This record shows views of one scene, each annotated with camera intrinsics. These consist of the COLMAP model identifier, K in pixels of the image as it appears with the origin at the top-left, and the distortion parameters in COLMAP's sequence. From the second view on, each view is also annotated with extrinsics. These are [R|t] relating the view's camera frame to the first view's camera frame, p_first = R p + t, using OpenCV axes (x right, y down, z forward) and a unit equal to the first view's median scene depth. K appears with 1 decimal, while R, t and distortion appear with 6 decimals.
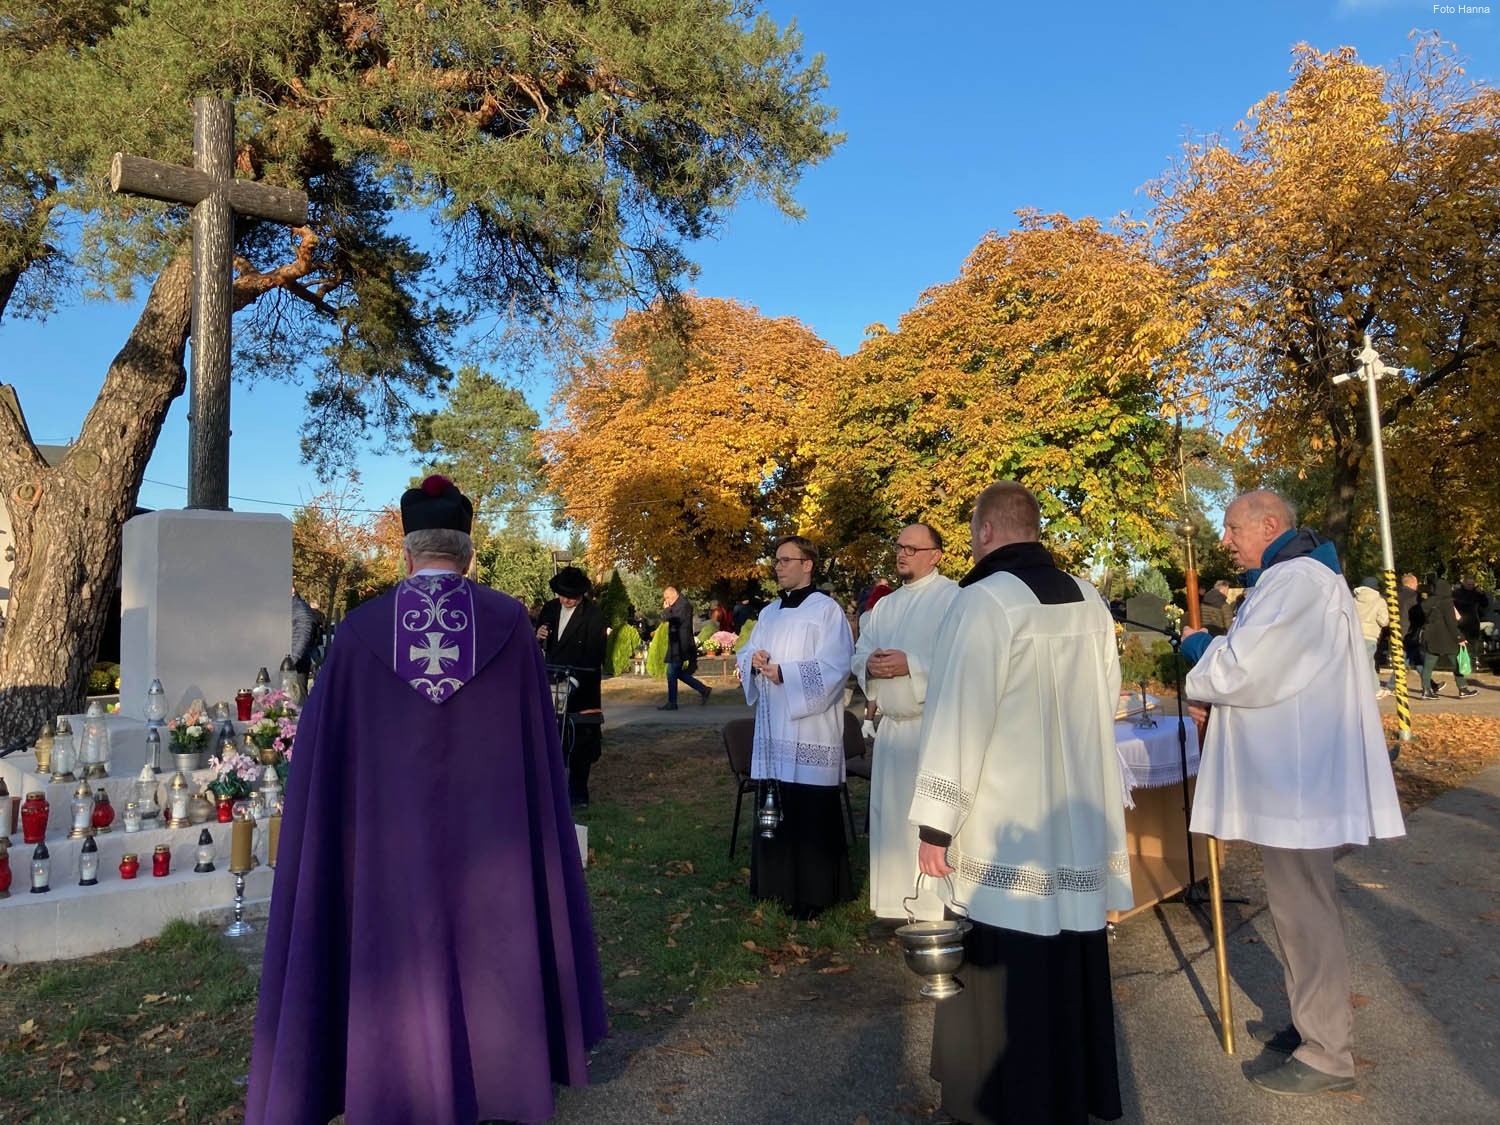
lens RADIAL K [[1223.1, 0, 735.3], [0, 1223.1, 557.5], [0, 0, 1]] dist [0.054351, -0.073812]
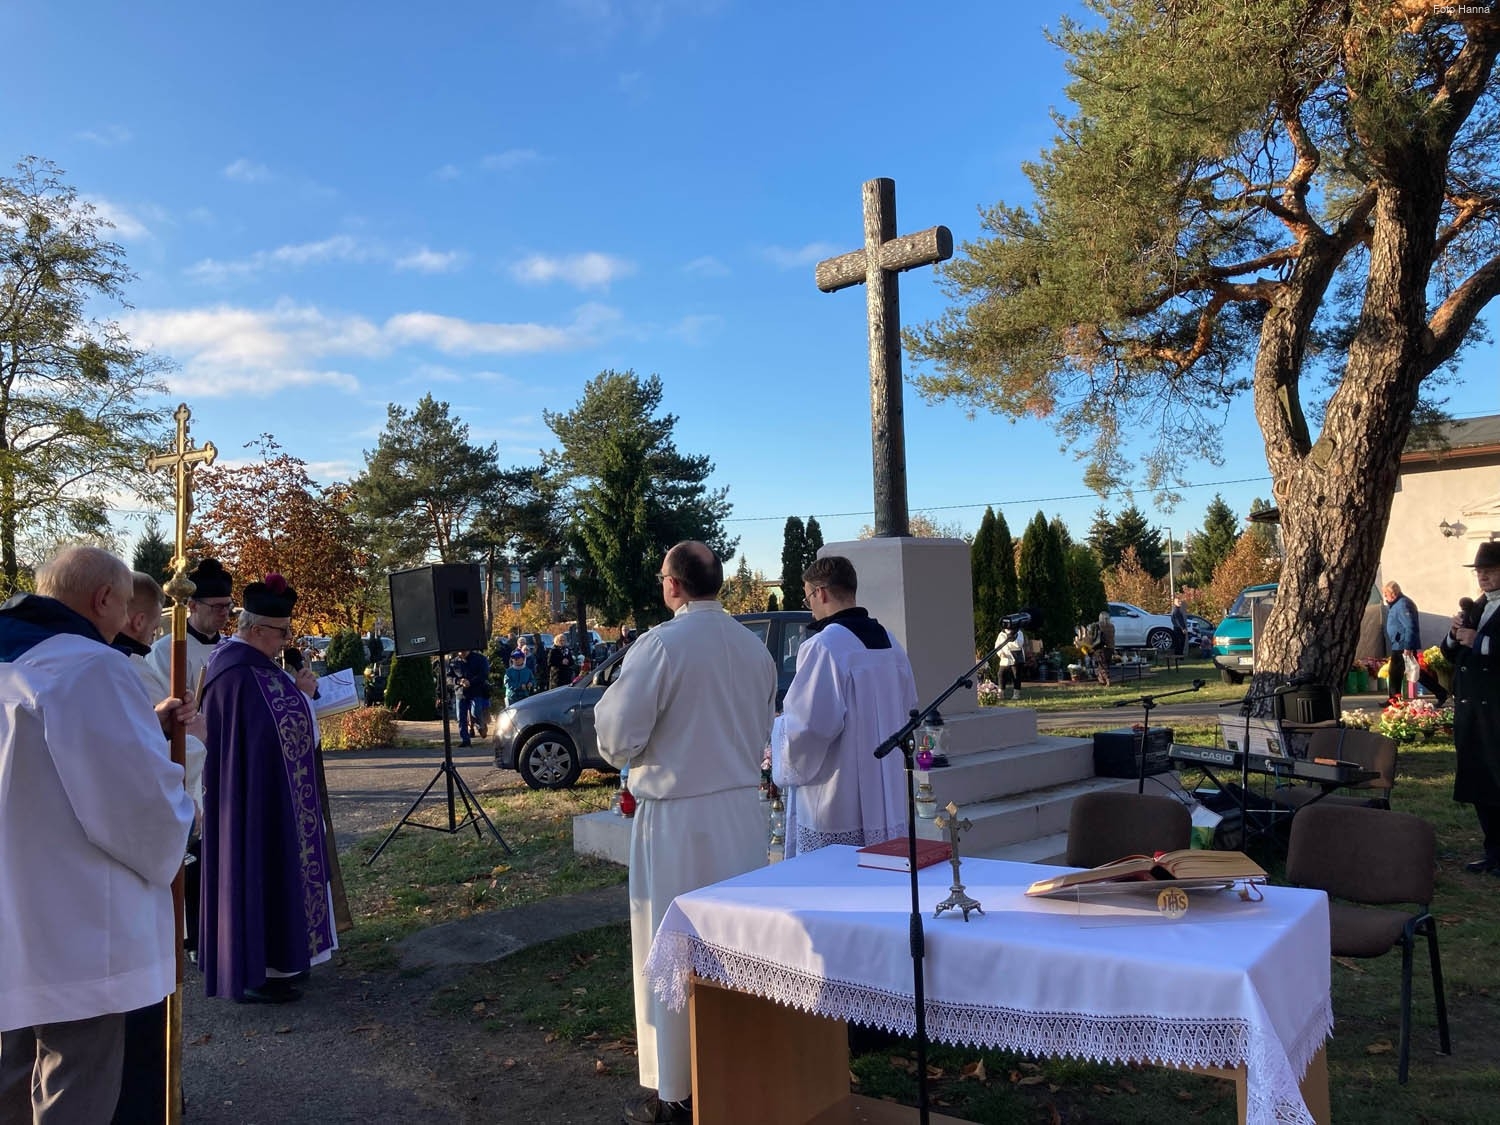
lens RADIAL K [[1232.9, 0, 750.0], [0, 1232.9, 562.5], [0, 0, 1]] dist [-0.016646, 0.039674]
pose [[0.073370, -0.033947, -0.996727, 0.200734], [0.077363, 0.996603, -0.028248, 0.002415], [0.994300, -0.075037, 0.075747, 0.218921]]
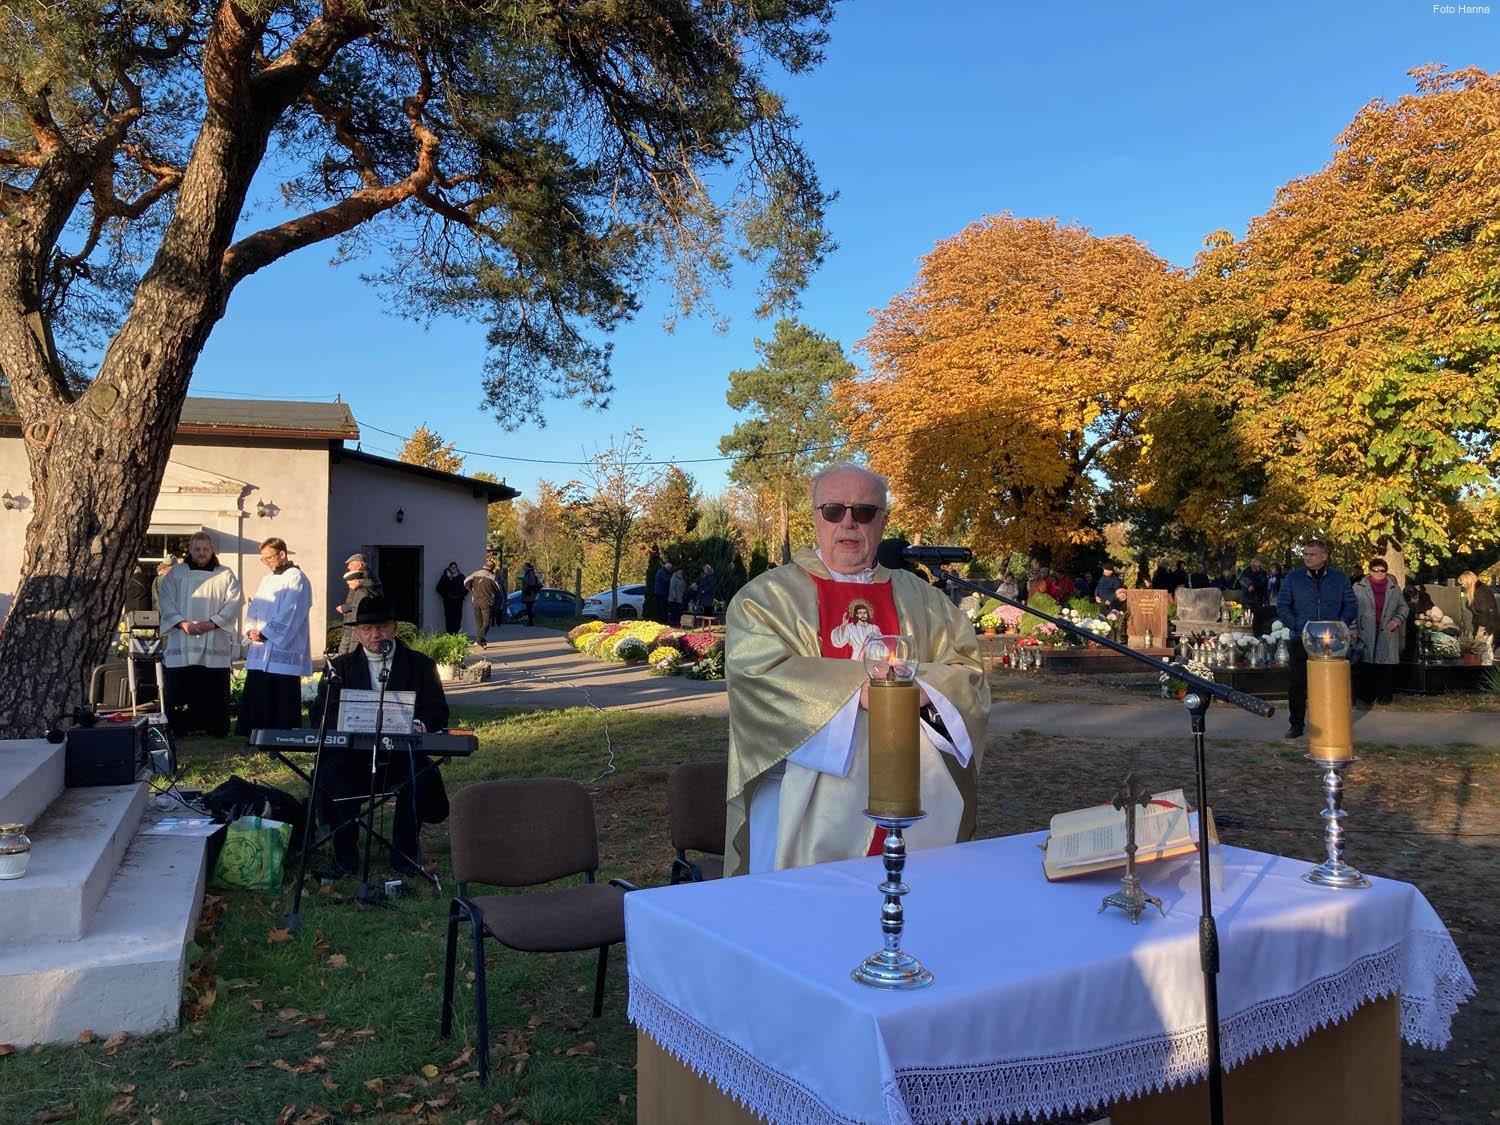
lens RADIAL K [[1232.9, 0, 750.0], [0, 1232.9, 562.5], [0, 0, 1]] dist [-0.016646, 0.039674]
pose [[0.952379, 0.014318, -0.304581, 0.083194], [-0.004703, 0.999468, 0.032276, 0.004520], [0.304881, -0.029307, 0.951939, 0.147045]]
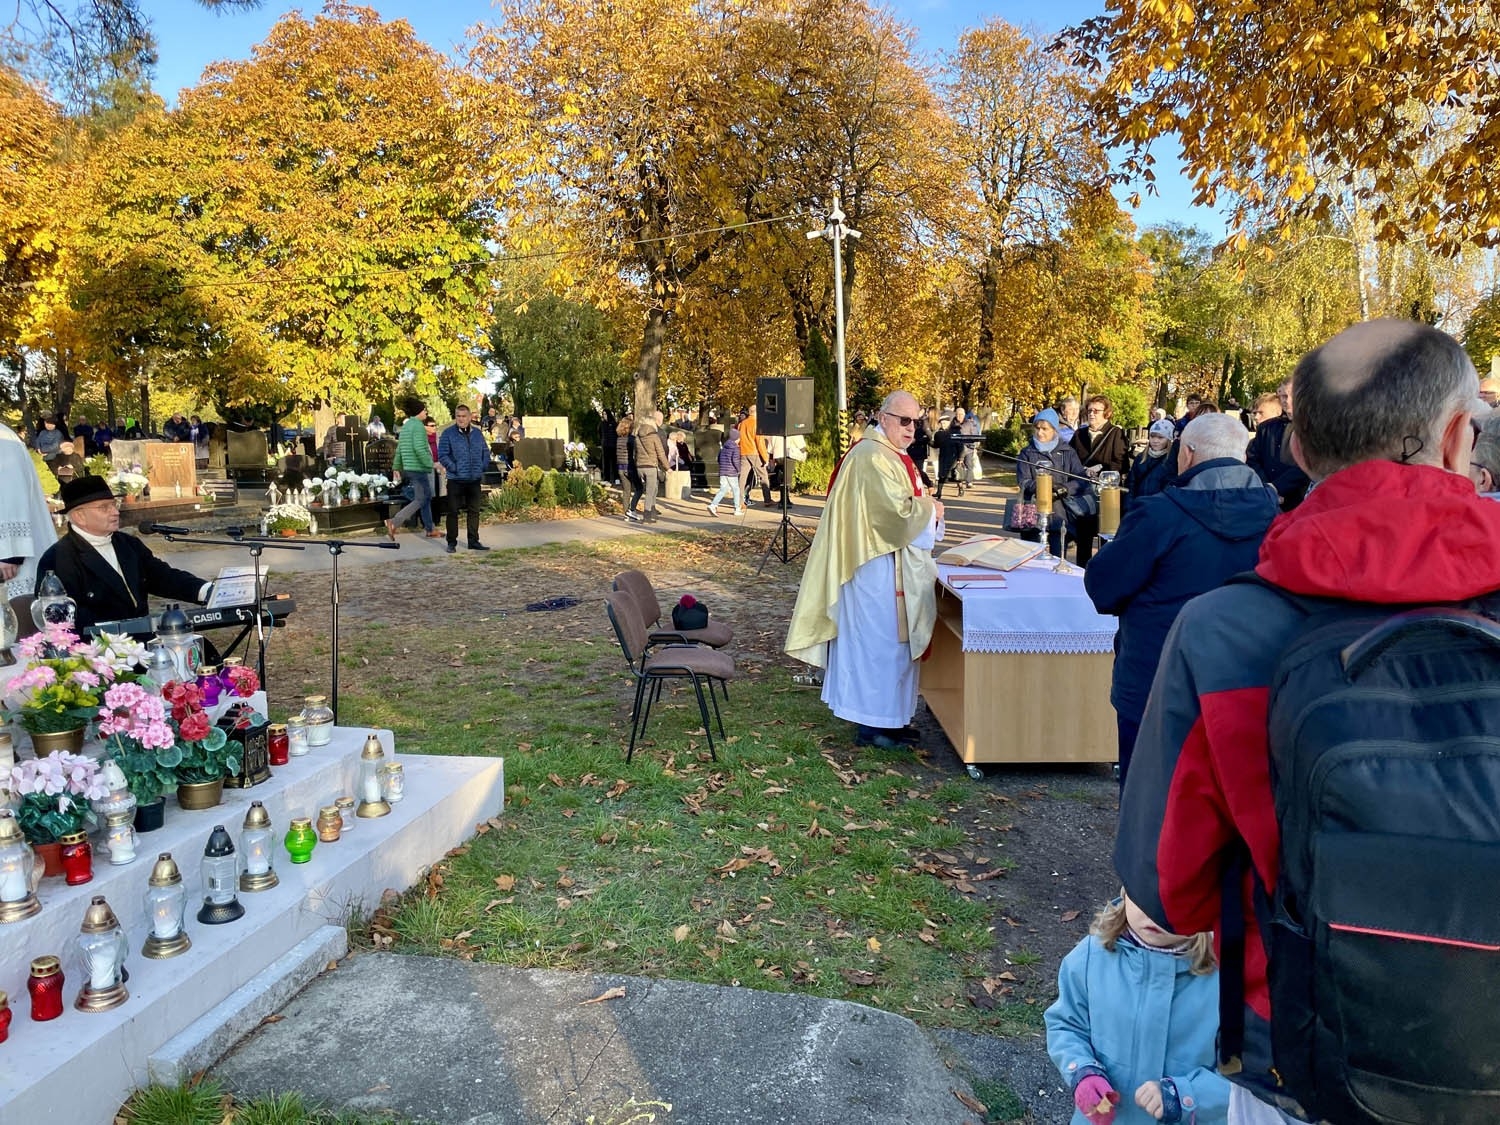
lens RADIAL K [[1138.0, 0, 750.0], [0, 1138.0, 562.5], [0, 0, 1]] dist [0.097818, -0.141879]
pose [[0.766218, -0.069433, 0.638819, -0.118498], [-0.031587, 0.988874, 0.145366, -0.000794], [-0.641804, -0.131561, 0.755499, 0.109280]]
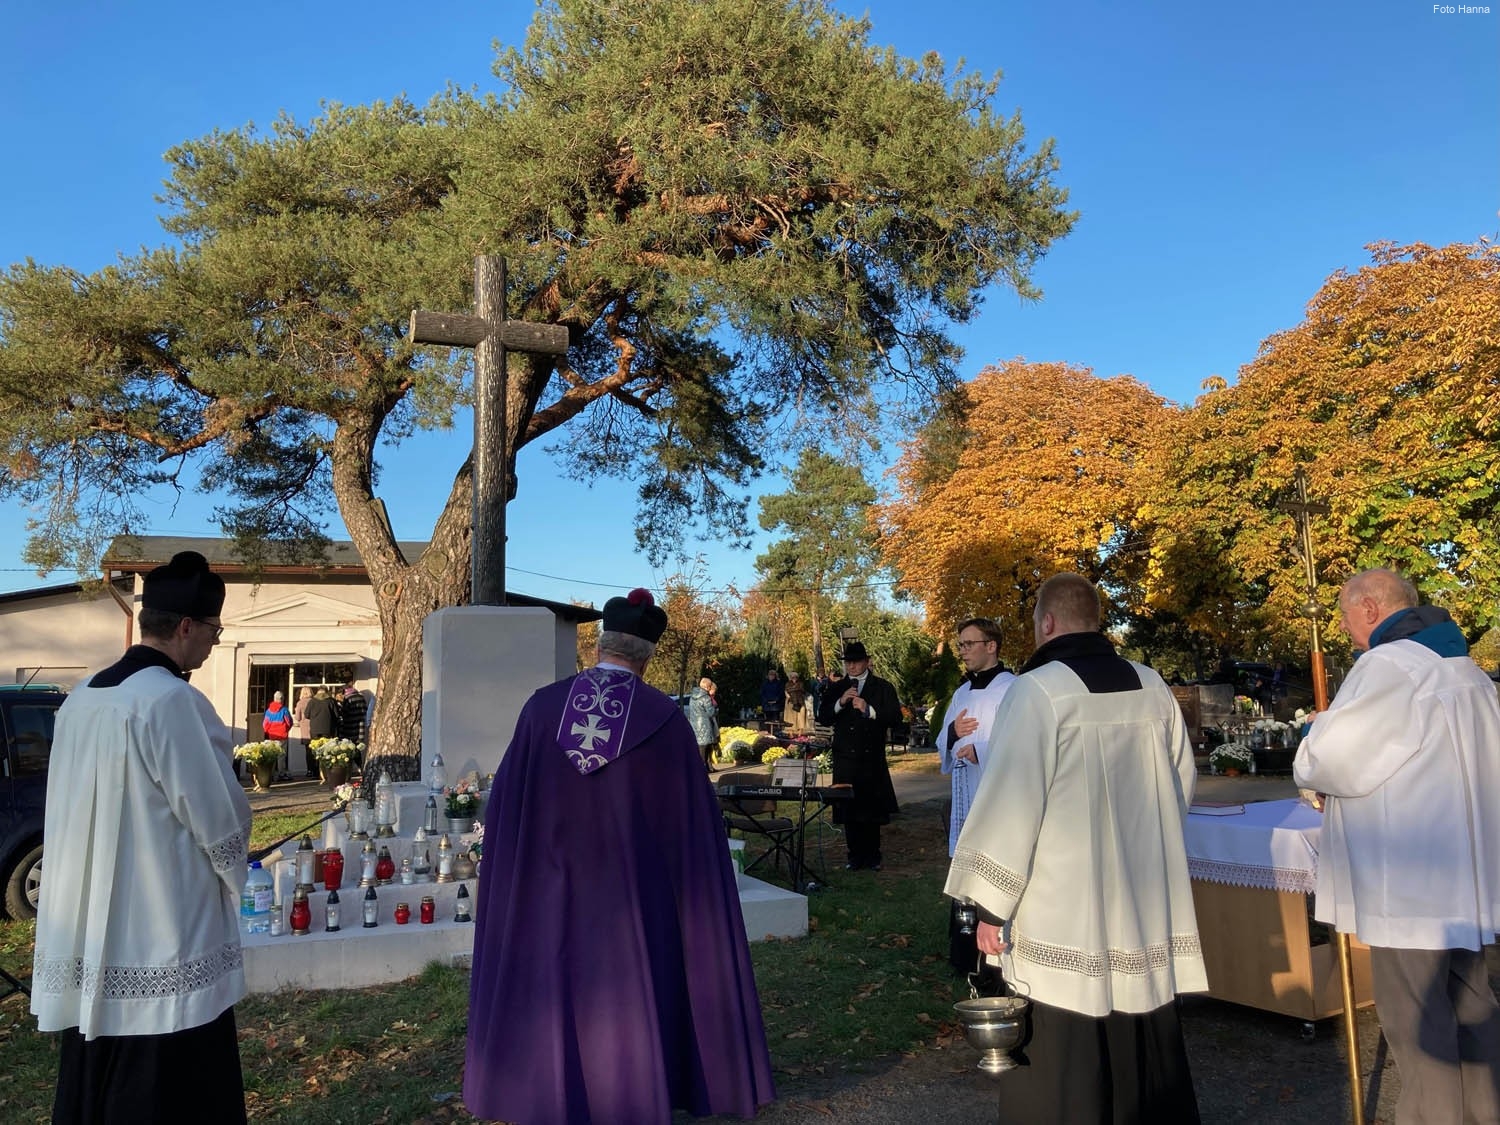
lens RADIAL K [[1232.9, 0, 750.0], [0, 1232.9, 562.5], [0, 0, 1]] dist [-0.016646, 0.039674]
pose [[0.959309, -0.036378, -0.280004, 0.037907], [0.021846, 0.998256, -0.054847, -0.002994], [0.281510, 0.046498, 0.958431, -0.011518]]
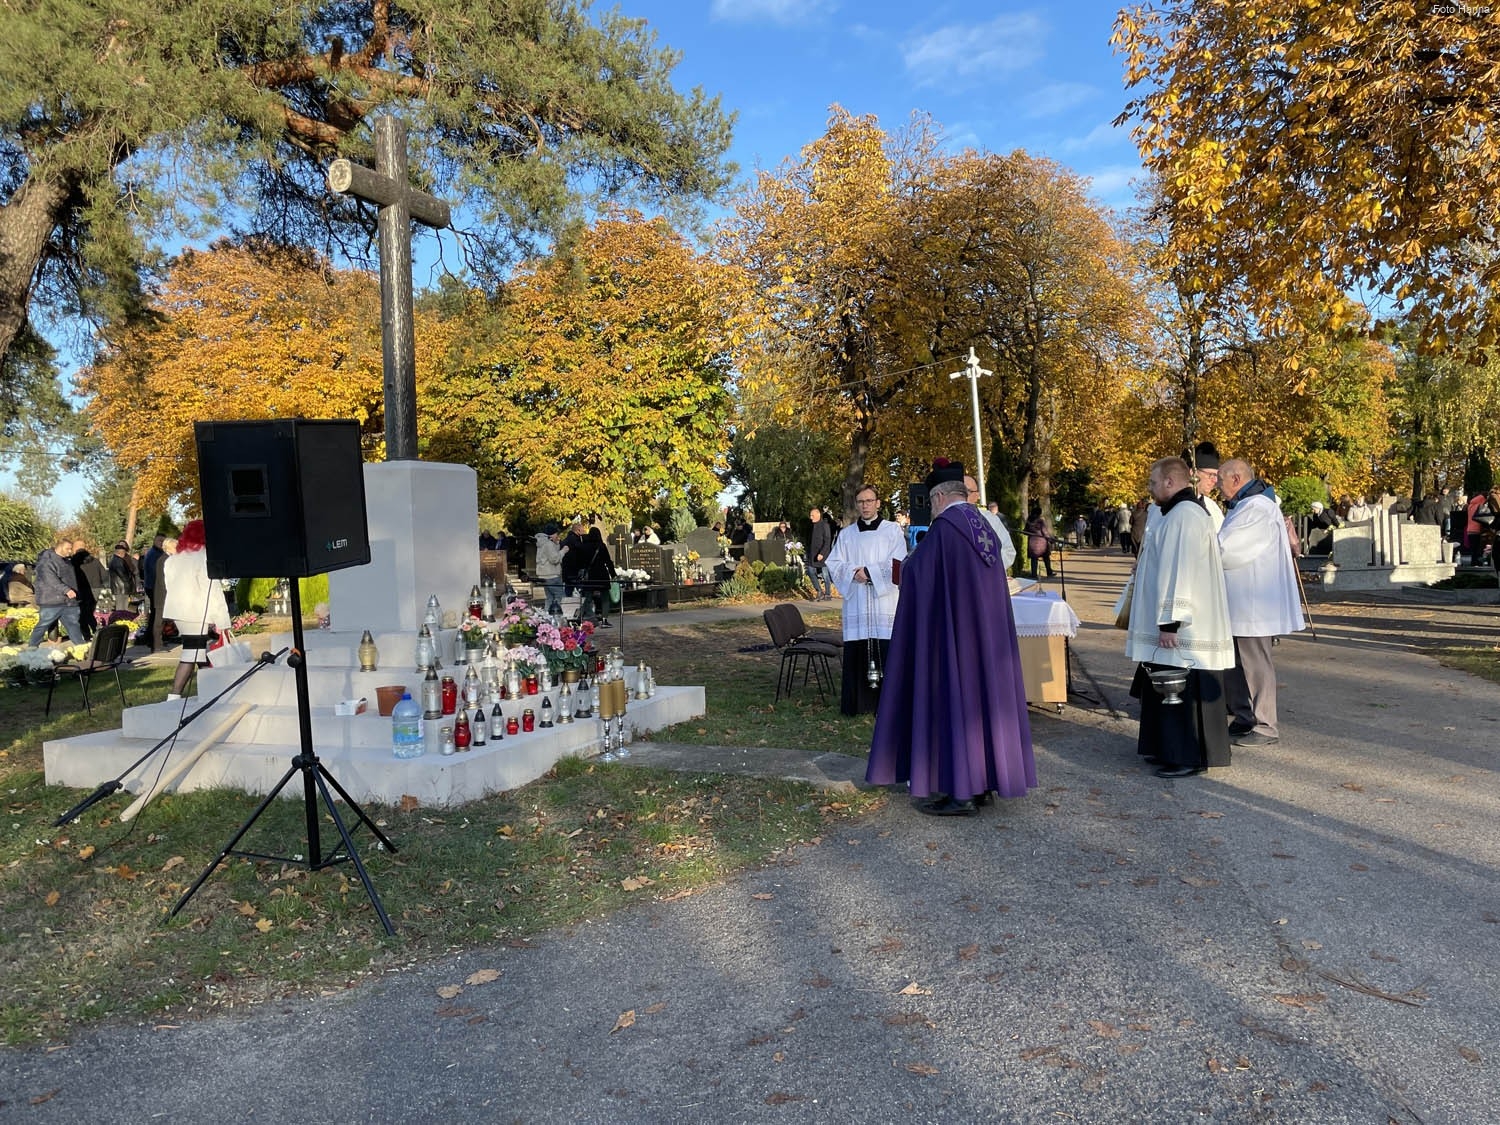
lens RADIAL K [[1138.0, 0, 750.0], [0, 1138.0, 562.5], [0, 0, 1]] dist [0.097818, -0.141879]
pose [[0.884253, -0.029586, 0.466070, -0.186156], [0.004361, 0.998471, 0.055110, 0.000424], [-0.466987, -0.046699, 0.883030, -0.050746]]
